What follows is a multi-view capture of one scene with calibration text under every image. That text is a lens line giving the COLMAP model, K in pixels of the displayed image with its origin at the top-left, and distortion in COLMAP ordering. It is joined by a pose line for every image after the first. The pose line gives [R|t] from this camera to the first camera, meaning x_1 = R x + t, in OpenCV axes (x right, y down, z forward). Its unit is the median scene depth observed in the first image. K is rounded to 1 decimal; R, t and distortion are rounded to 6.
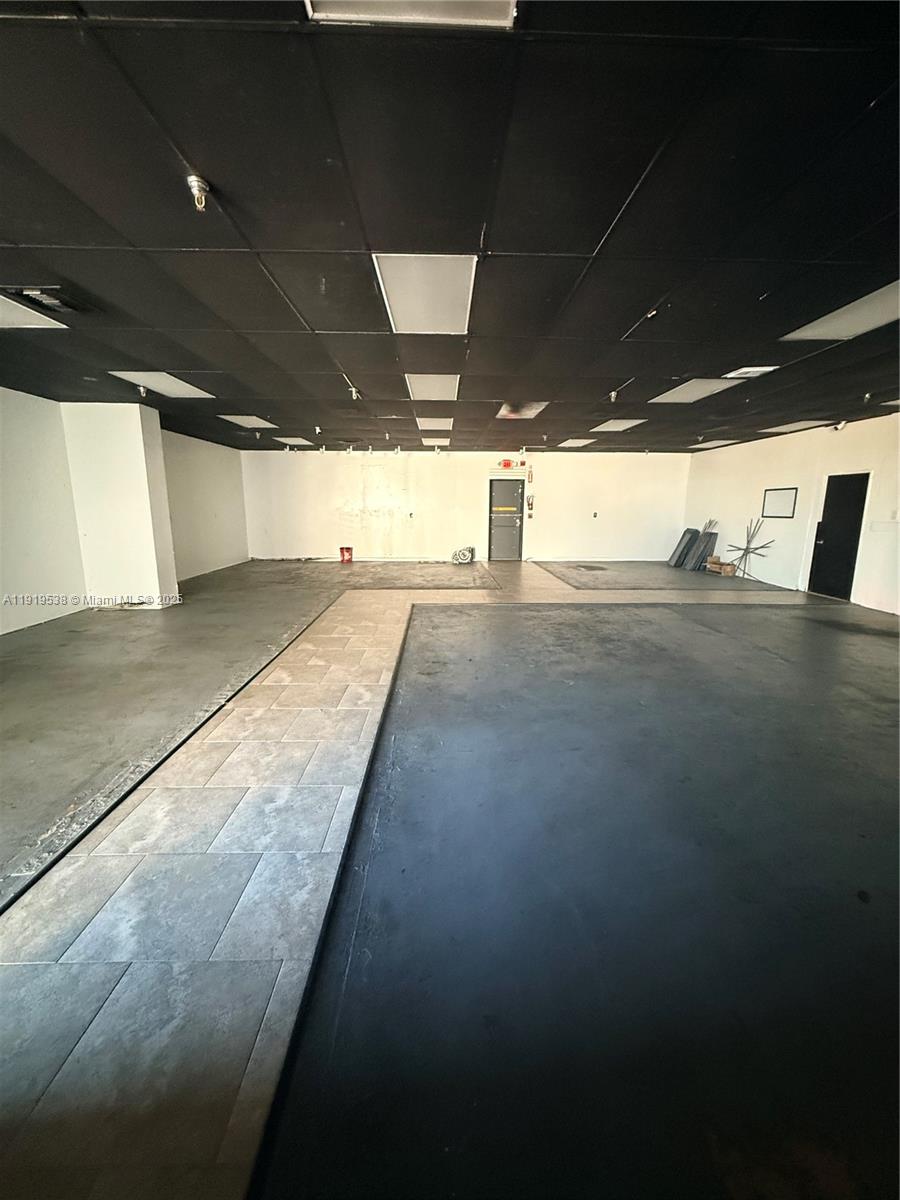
lens RADIAL K [[482.4, 0, 450.0], [0, 482.4, 600.0], [0, 0, 1]] dist [-0.001785, -0.000038]
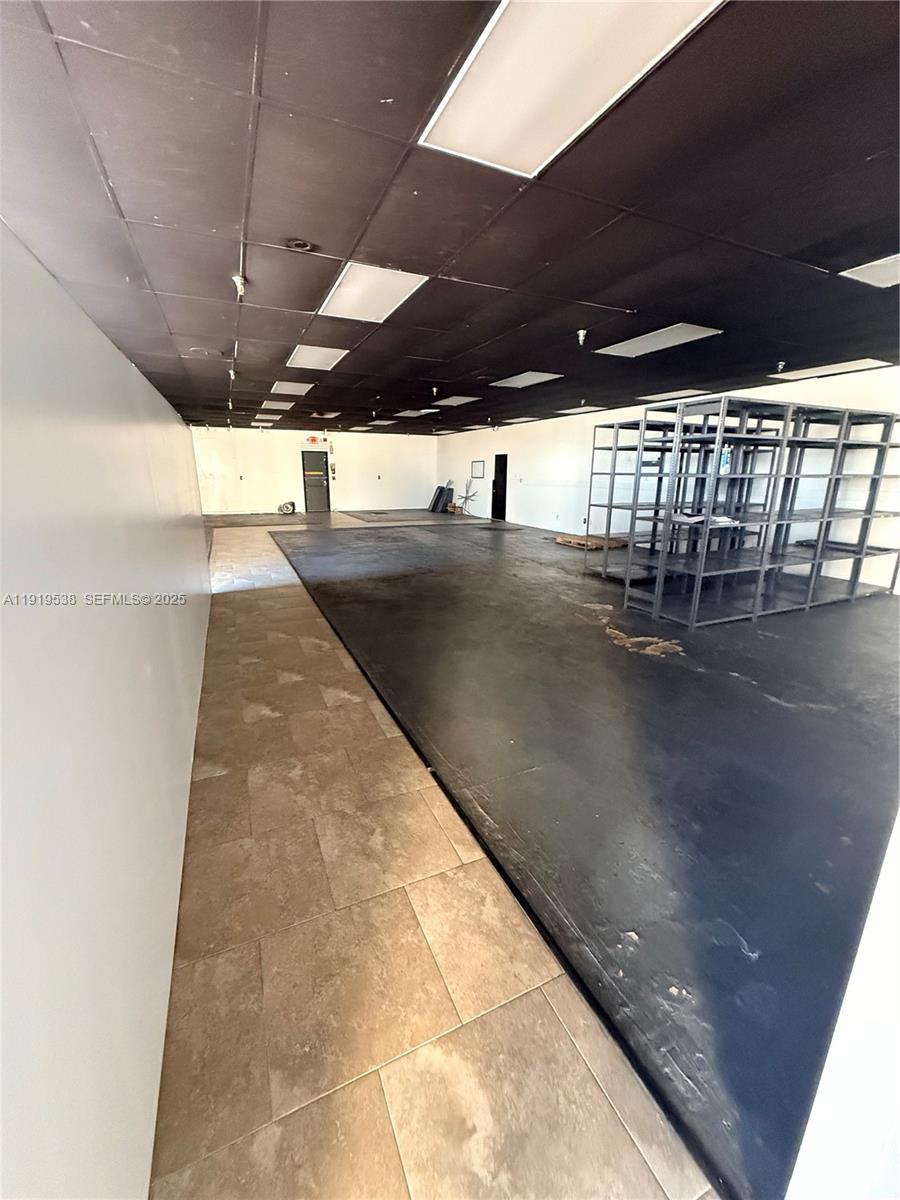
lens RADIAL K [[482.4, 0, 450.0], [0, 482.4, 600.0], [0, 0, 1]] dist [-0.001785, -0.000038]
pose [[0.921250, -0.097369, 0.376586, -0.096271], [0.072106, 0.994131, 0.080643, 0.101010], [-0.382228, -0.047139, 0.922865, -0.496876]]
